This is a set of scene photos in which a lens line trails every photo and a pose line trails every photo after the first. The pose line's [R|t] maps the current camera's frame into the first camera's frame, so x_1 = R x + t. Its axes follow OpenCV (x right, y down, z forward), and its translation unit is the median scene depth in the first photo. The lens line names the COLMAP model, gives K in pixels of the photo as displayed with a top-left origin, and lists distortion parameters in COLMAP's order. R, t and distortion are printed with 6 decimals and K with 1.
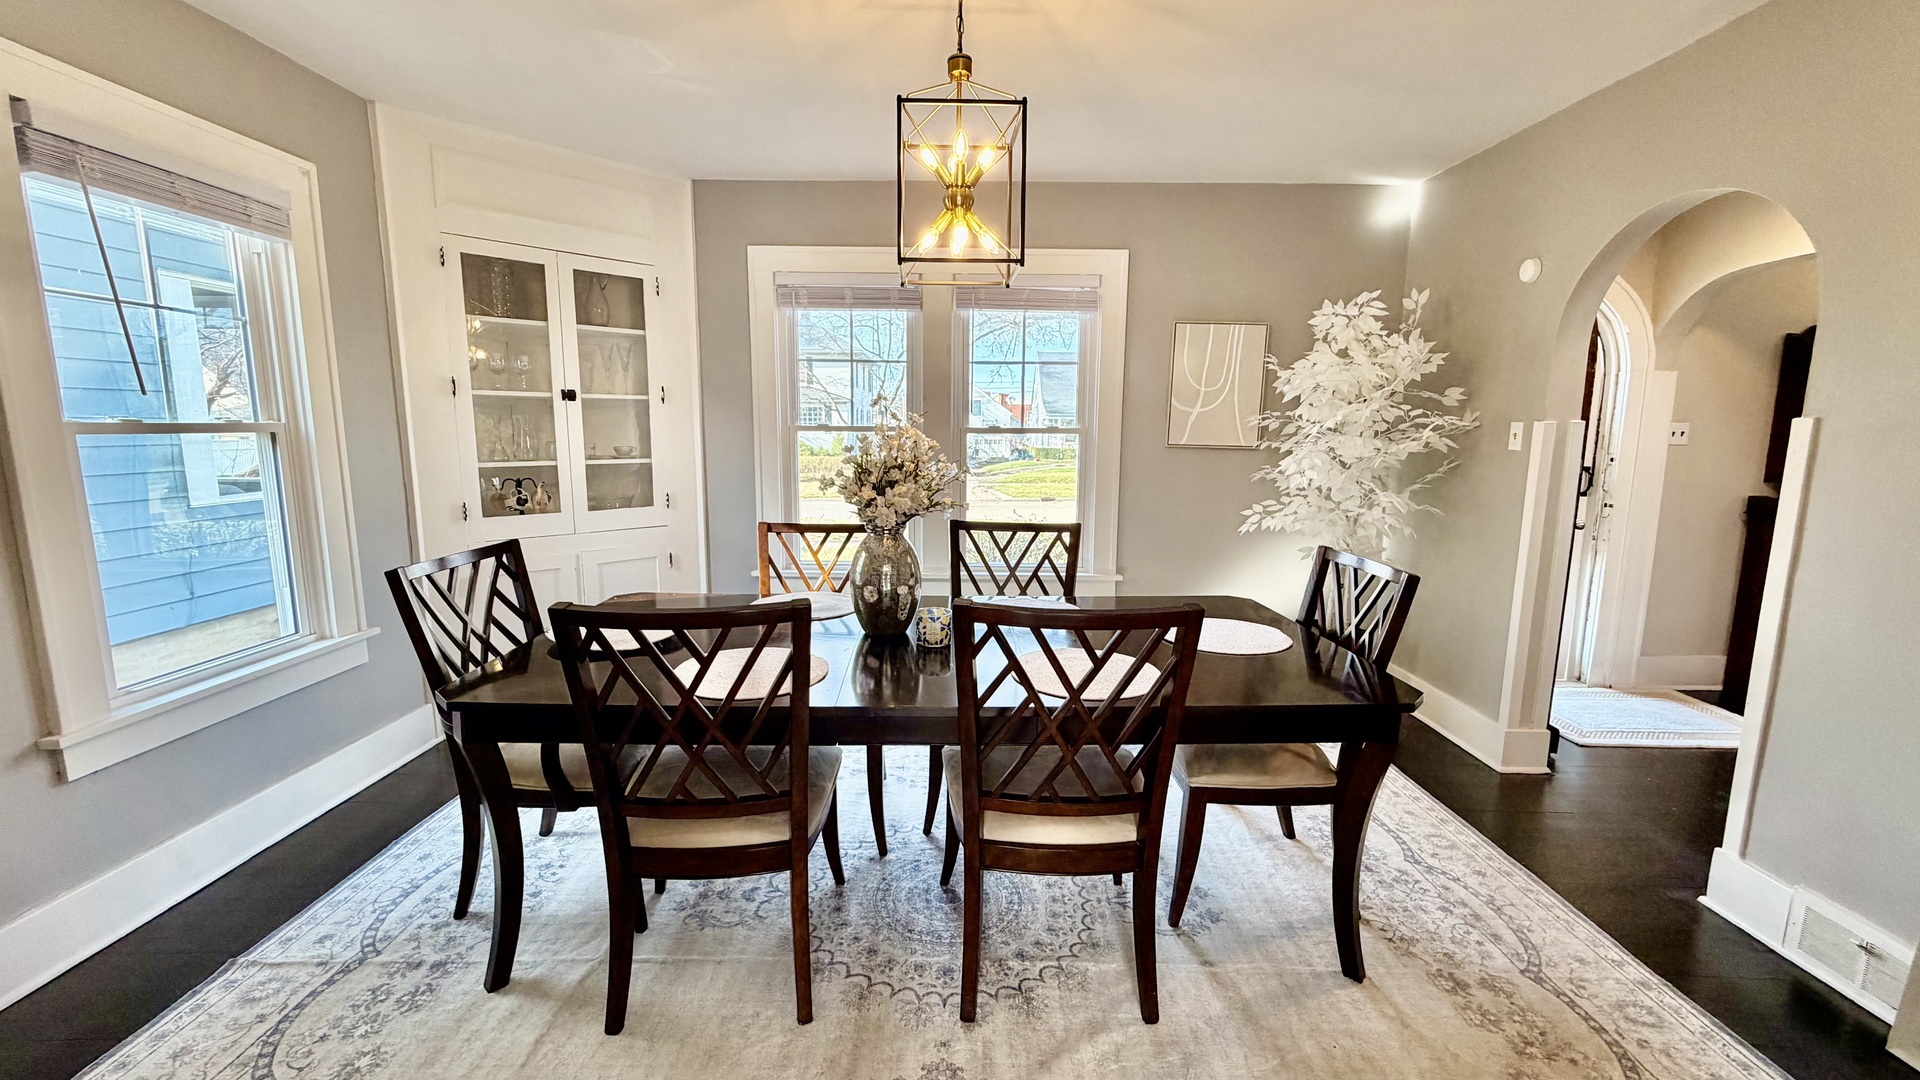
lens RADIAL K [[763.9, 0, 950.7], [0, 763.9, 537.8], [0, 0, 1]] dist [-0.001946, 0.000160]
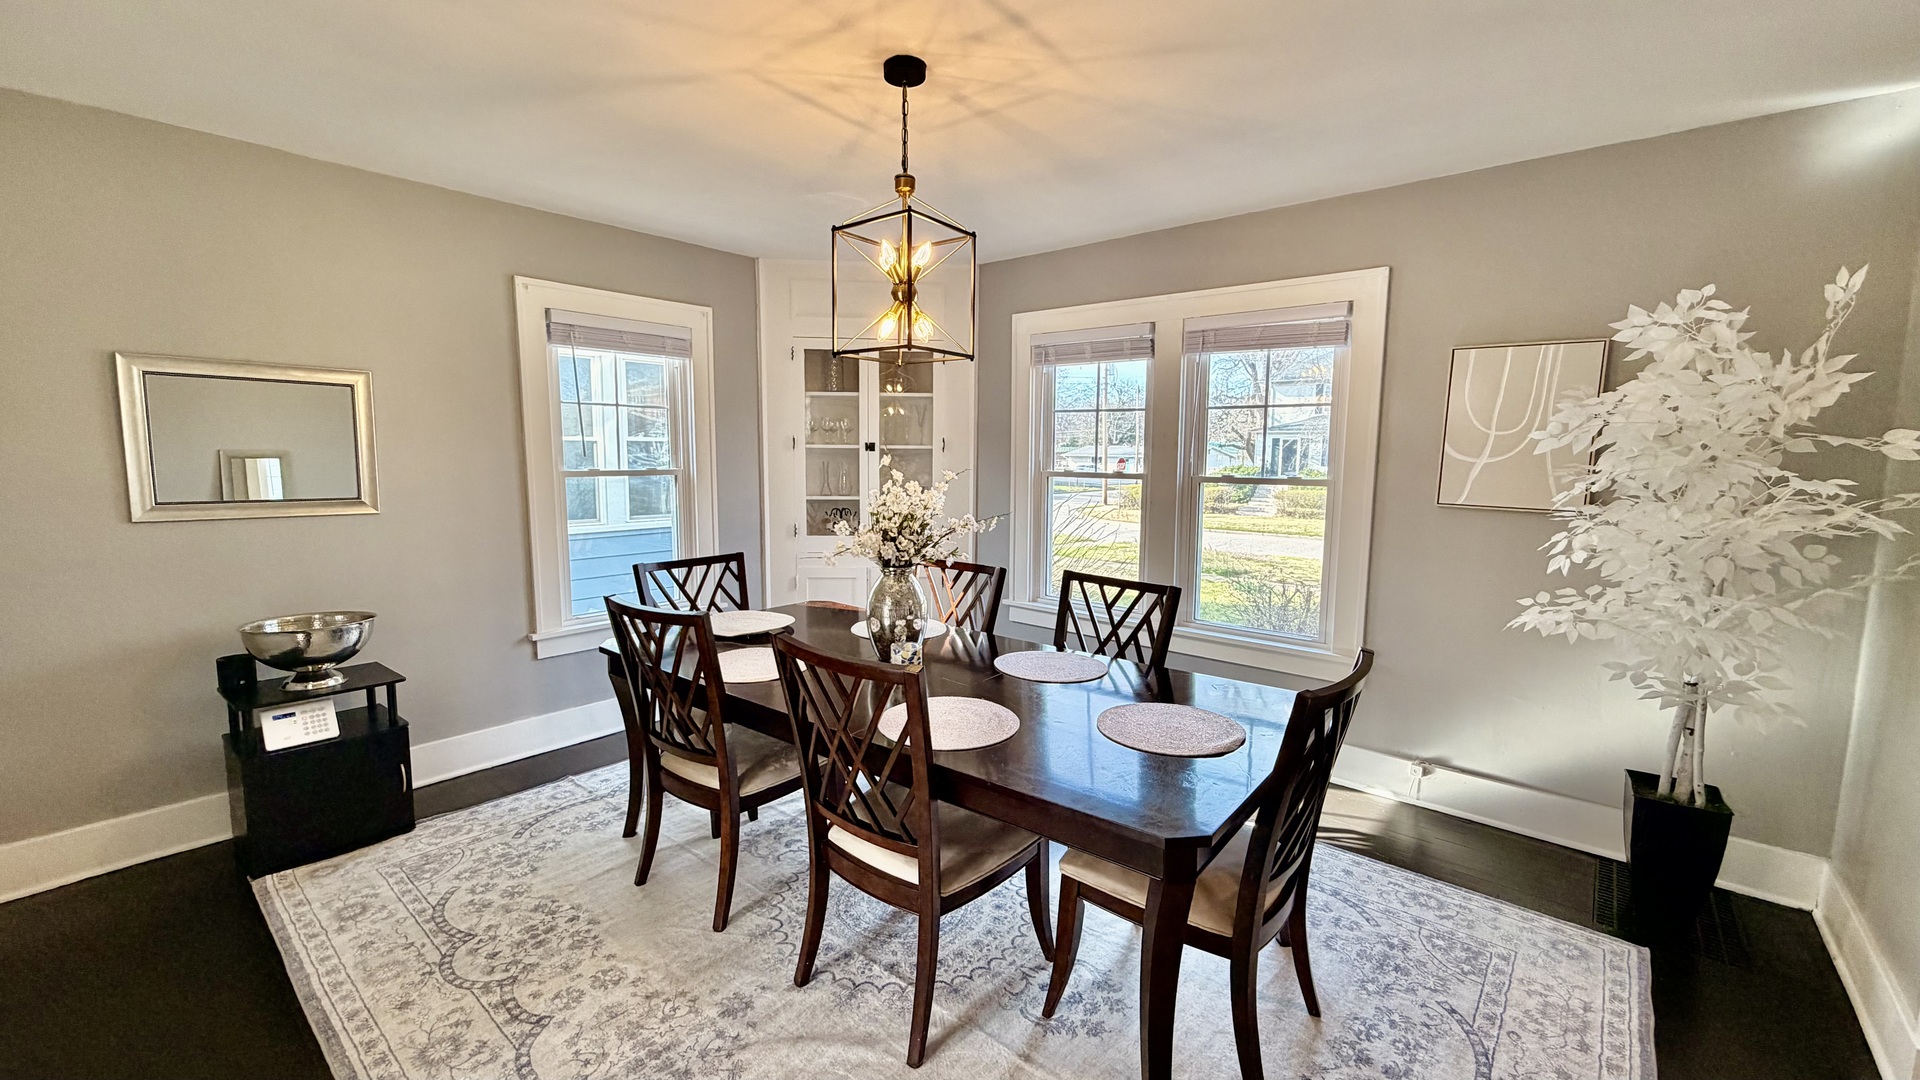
lens RADIAL K [[763.9, 0, 949.3], [0, 763.9, 534.8], [0, 0, 1]] dist [-0.001946, 0.000160]
pose [[0.765240, 0.069332, -0.640000, 0.481525], [-0.096703, 0.995283, -0.007807, -0.042202], [0.636440, 0.067864, 0.768335, 0.097494]]
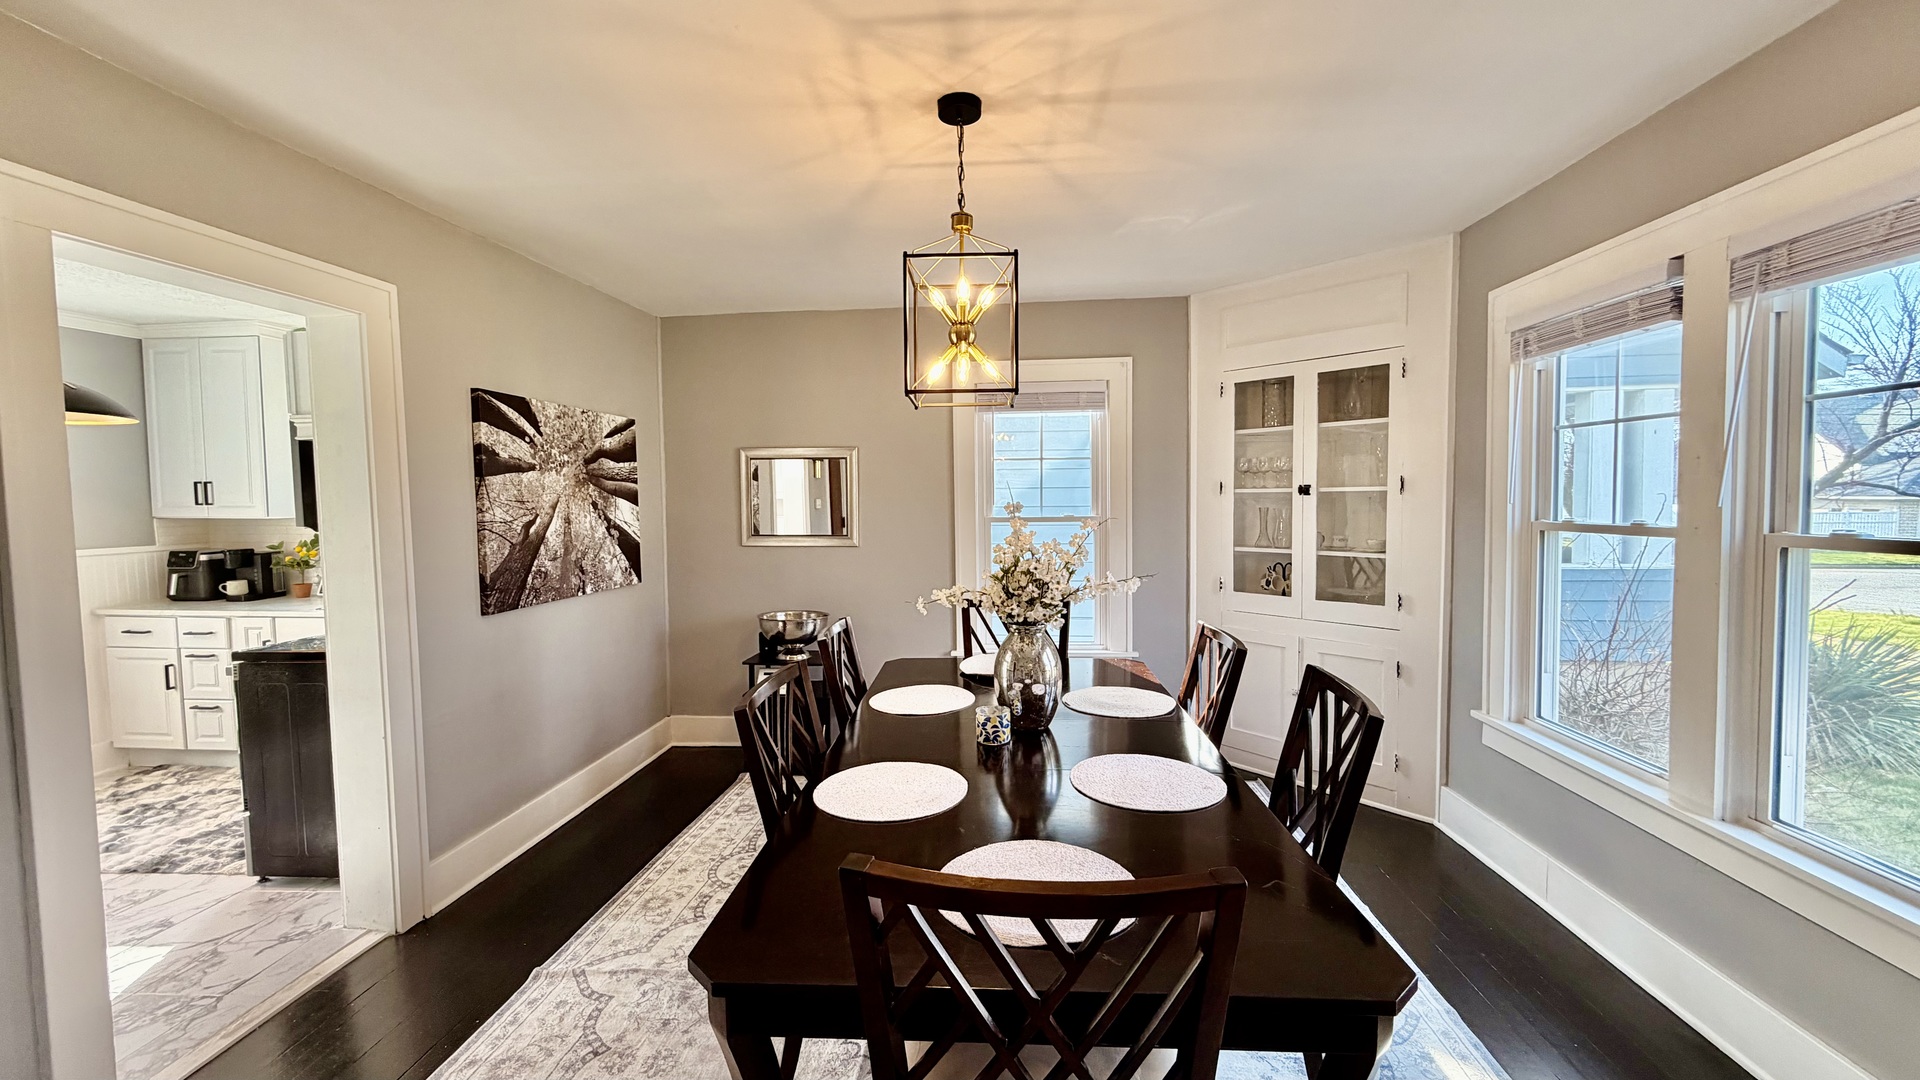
lens RADIAL K [[763.9, 0, 951.6], [0, 763.9, 533.8], [0, 0, 1]] dist [-0.001946, 0.000160]
pose [[-0.082871, 0.039672, -0.995770, 0.654232], [-0.135648, 0.989458, 0.050710, -0.120160], [0.987285, 0.139277, -0.076616, 0.640751]]
